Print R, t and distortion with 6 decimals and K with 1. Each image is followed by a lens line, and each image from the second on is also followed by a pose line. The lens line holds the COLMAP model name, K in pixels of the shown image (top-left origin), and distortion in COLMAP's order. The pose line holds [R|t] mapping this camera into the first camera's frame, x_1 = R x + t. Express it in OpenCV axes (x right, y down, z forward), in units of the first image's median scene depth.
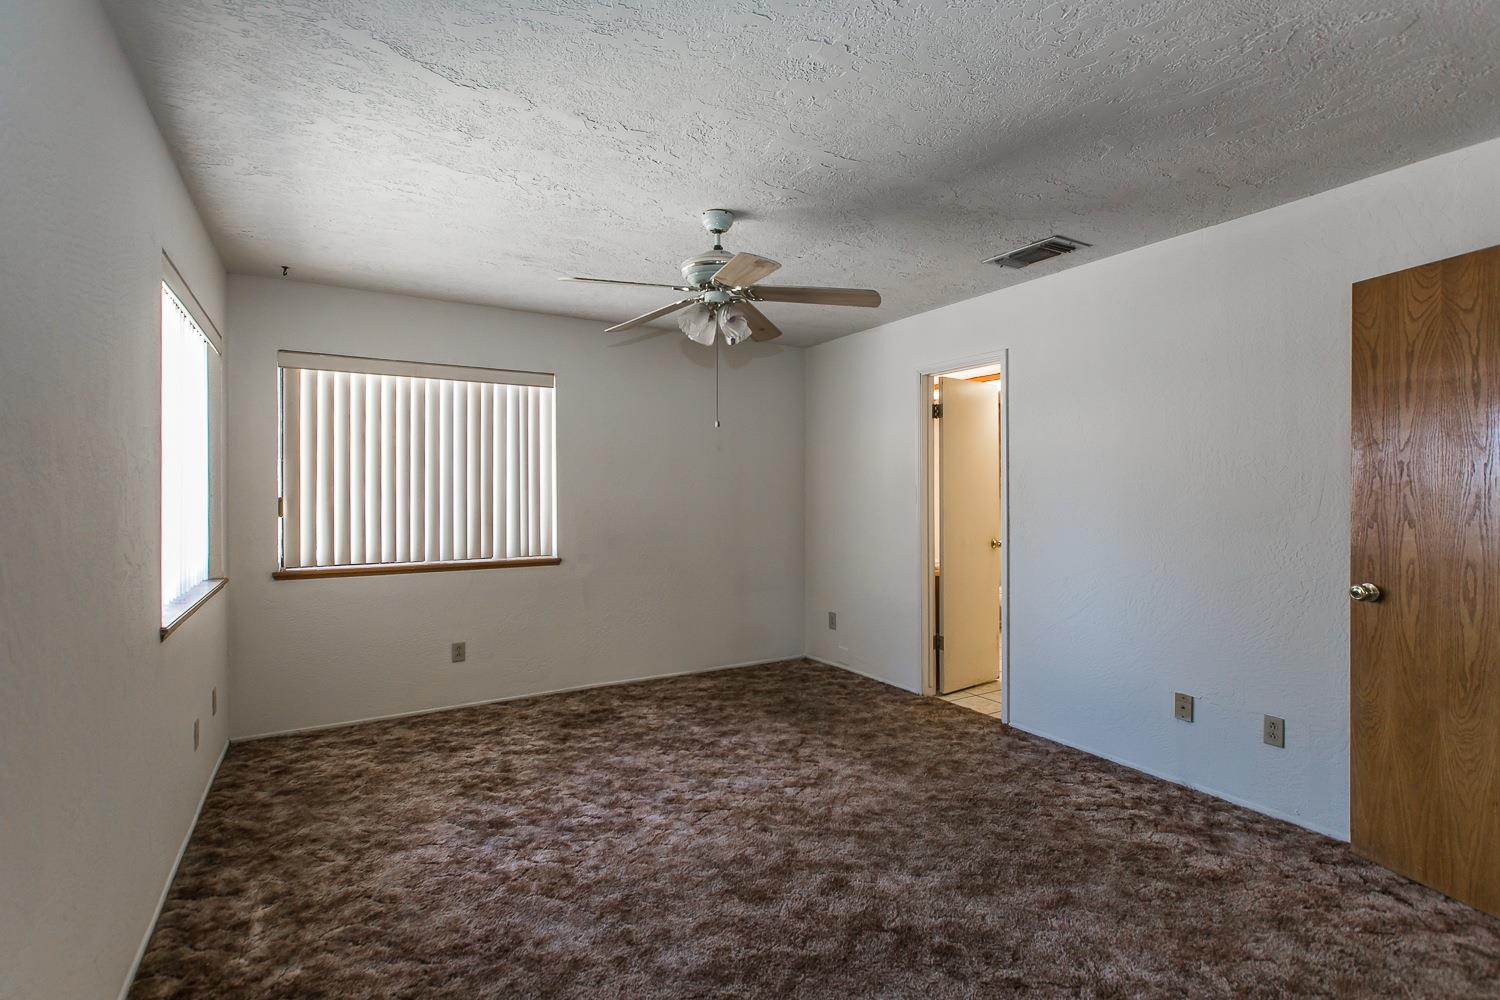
lens RADIAL K [[705.7, 0, 752.7], [0, 705.7, 495.6], [0, 0, 1]] dist [-0.001695, 0.000367]
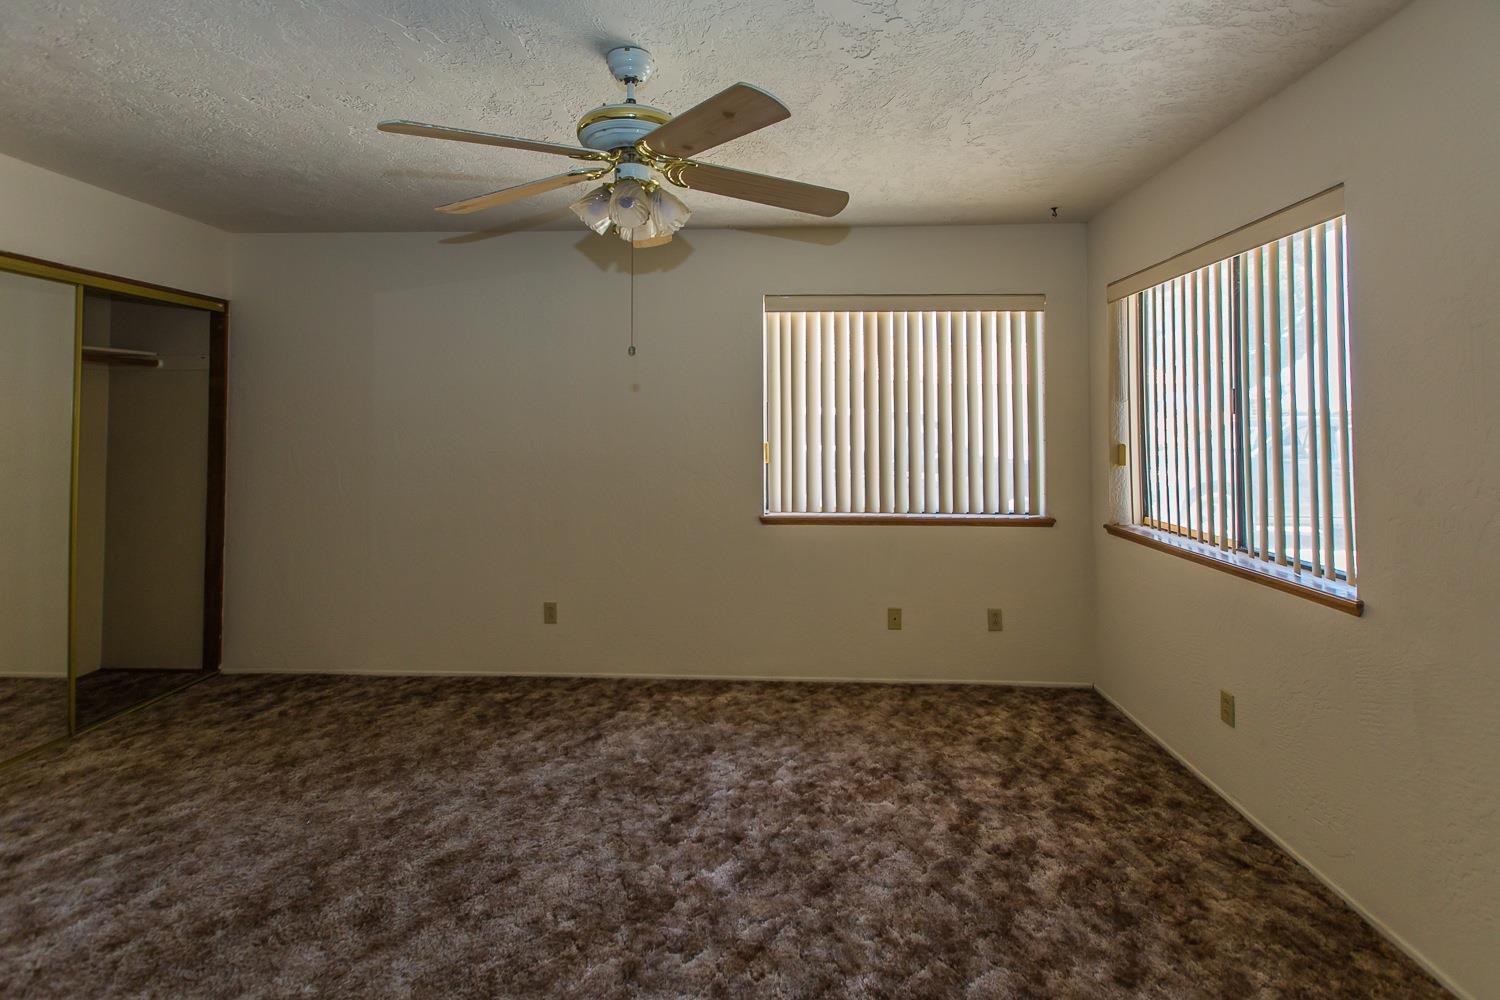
lens RADIAL K [[692.4, 0, 754.7], [0, 692.4, 448.3], [0, 0, 1]] dist [0.002410, -0.001721]
pose [[-0.552019, 0.026286, -0.833417, 0.400390], [-0.005761, 0.999359, 0.035335, -0.026040], [0.833812, 0.024307, -0.551513, 1.352205]]
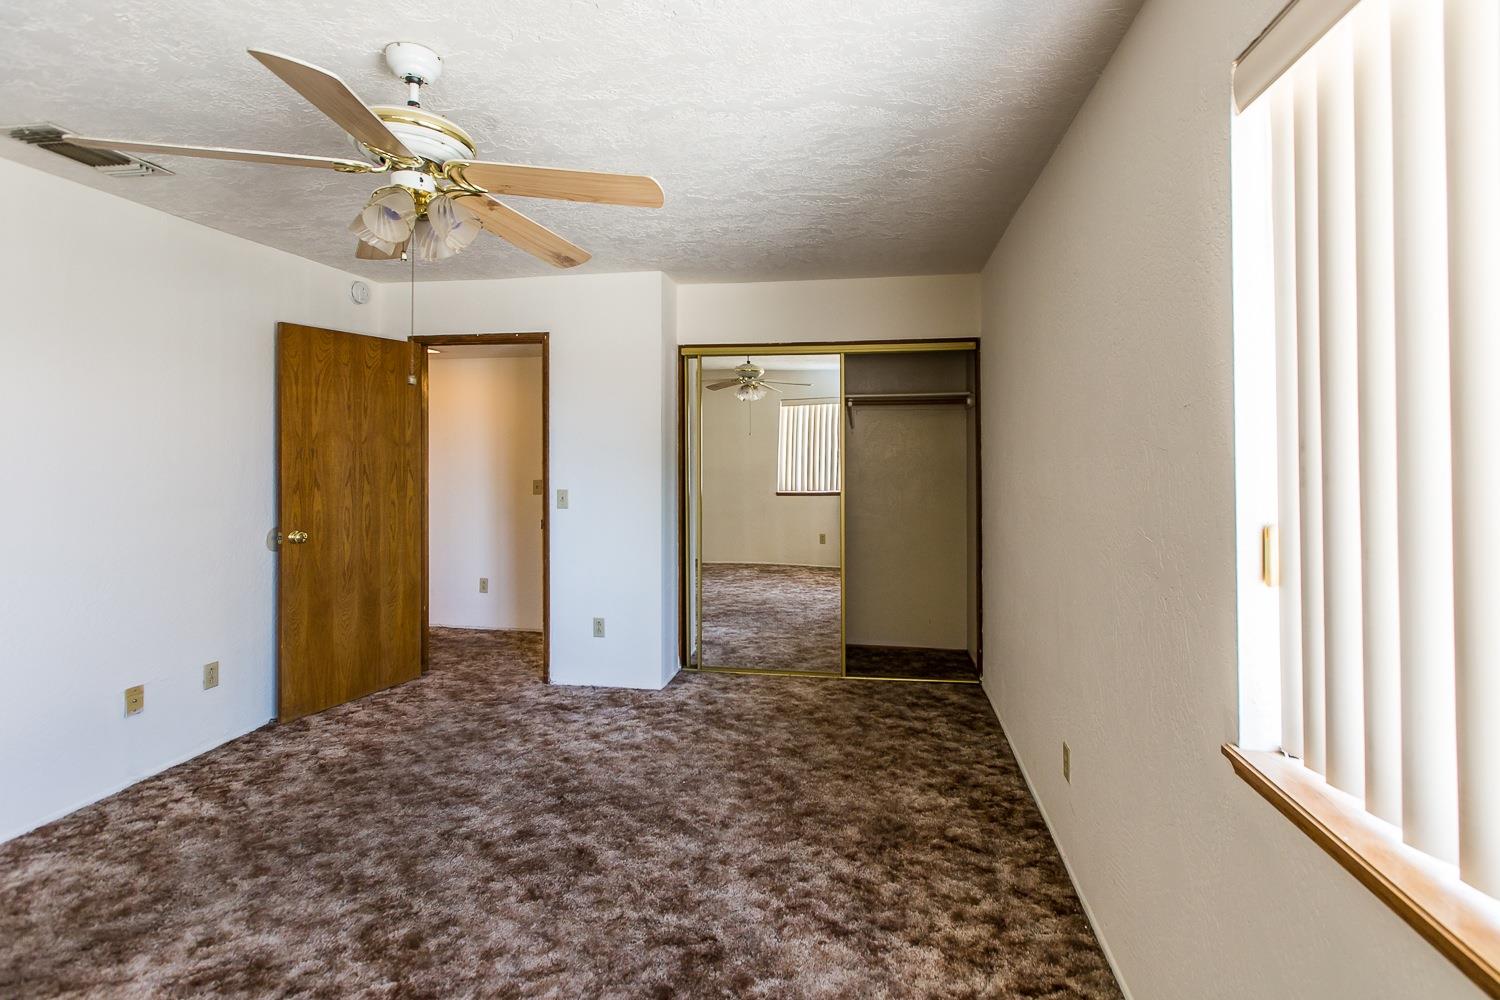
lens RADIAL K [[694.9, 0, 763.5], [0, 694.9, 446.3], [0, 0, 1]] dist [0.000016, -0.000361]
pose [[-0.767254, 0.004265, 0.641329, -0.640302], [0.004470, 0.999989, -0.001302, -0.036925], [-0.641328, 0.001868, -0.767265, 1.181946]]
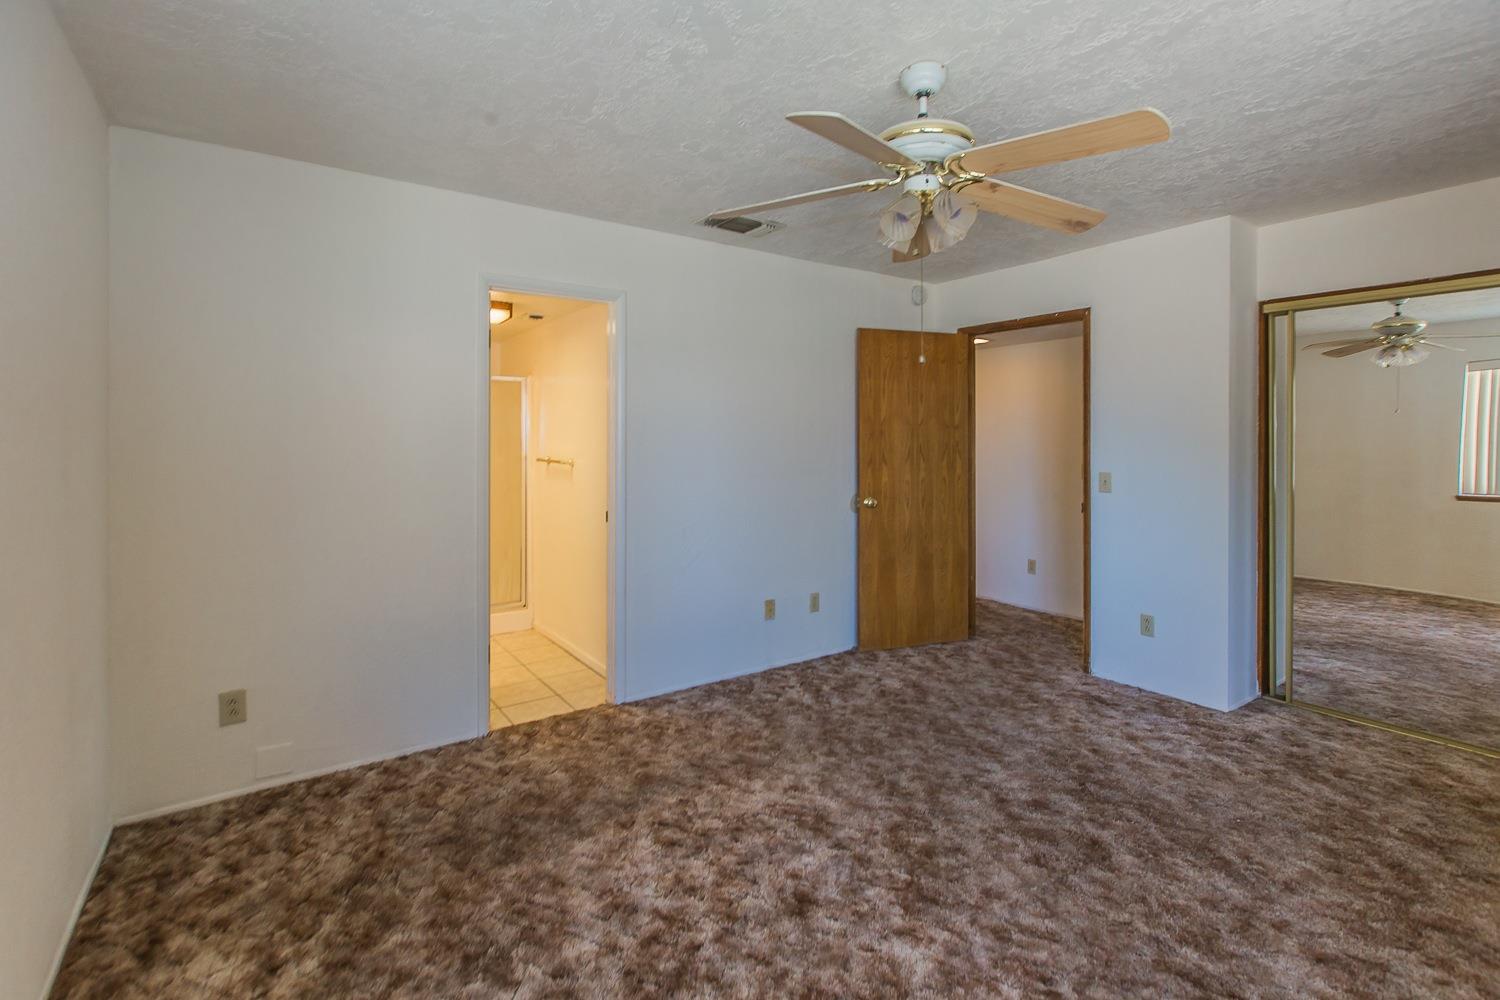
lens RADIAL K [[692.4, 0, 754.7], [0, 692.4, 448.3], [0, 0, 1]] dist [0.002410, -0.001721]
pose [[-0.076602, -0.009007, 0.997021, -0.690142], [0.005947, 0.999937, 0.009490, -0.016752], [-0.997044, 0.006656, -0.076544, 1.134651]]
